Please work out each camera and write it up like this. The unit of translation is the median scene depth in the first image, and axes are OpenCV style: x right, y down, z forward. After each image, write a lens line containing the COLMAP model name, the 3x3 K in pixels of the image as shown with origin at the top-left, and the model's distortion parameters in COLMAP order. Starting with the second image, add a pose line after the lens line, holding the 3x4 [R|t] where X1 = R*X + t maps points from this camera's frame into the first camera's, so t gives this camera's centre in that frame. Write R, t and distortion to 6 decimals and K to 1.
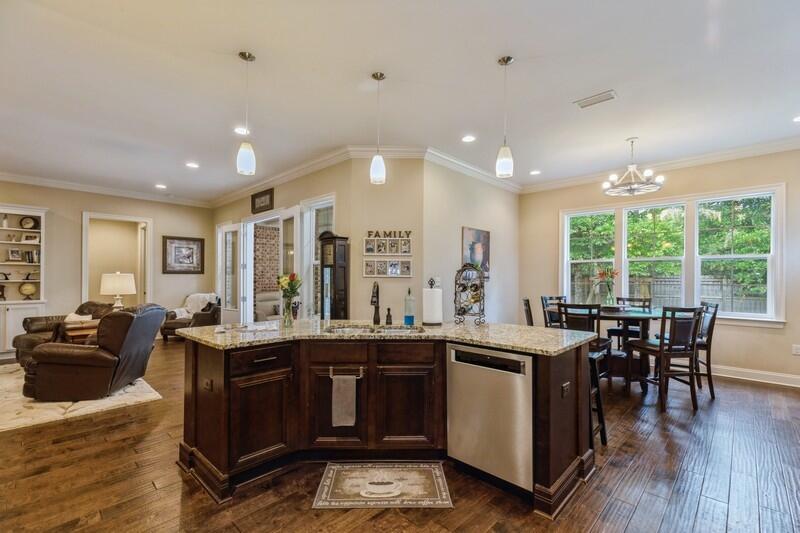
lens RADIAL K [[363.5, 0, 395.5], [0, 363.5, 272.6], [0, 0, 1]] dist [0.008100, -0.000401]
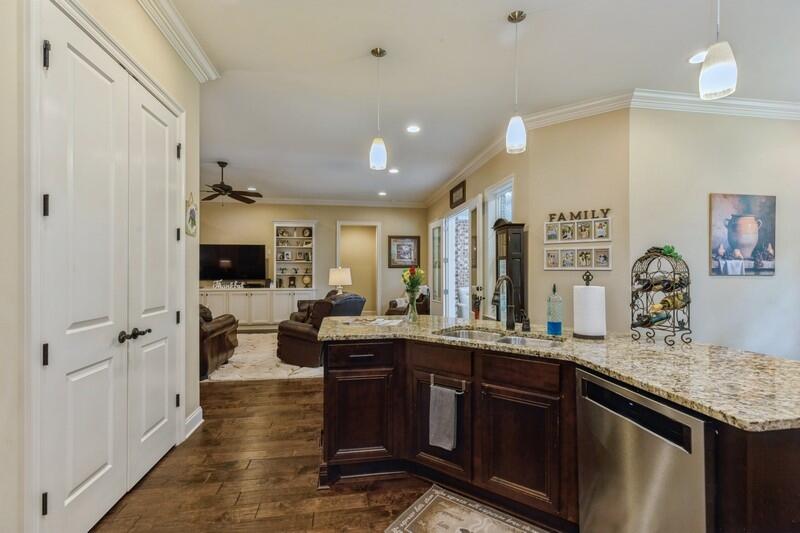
lens RADIAL K [[363.5, 0, 401.9], [0, 363.5, 266.6], [0, 0, 1]] dist [0.008100, -0.000401]
pose [[0.799791, -0.011075, -0.600177, 0.232739], [0.011764, 0.999927, -0.002774, 0.004456], [0.600163, -0.004842, 0.799863, 0.218336]]
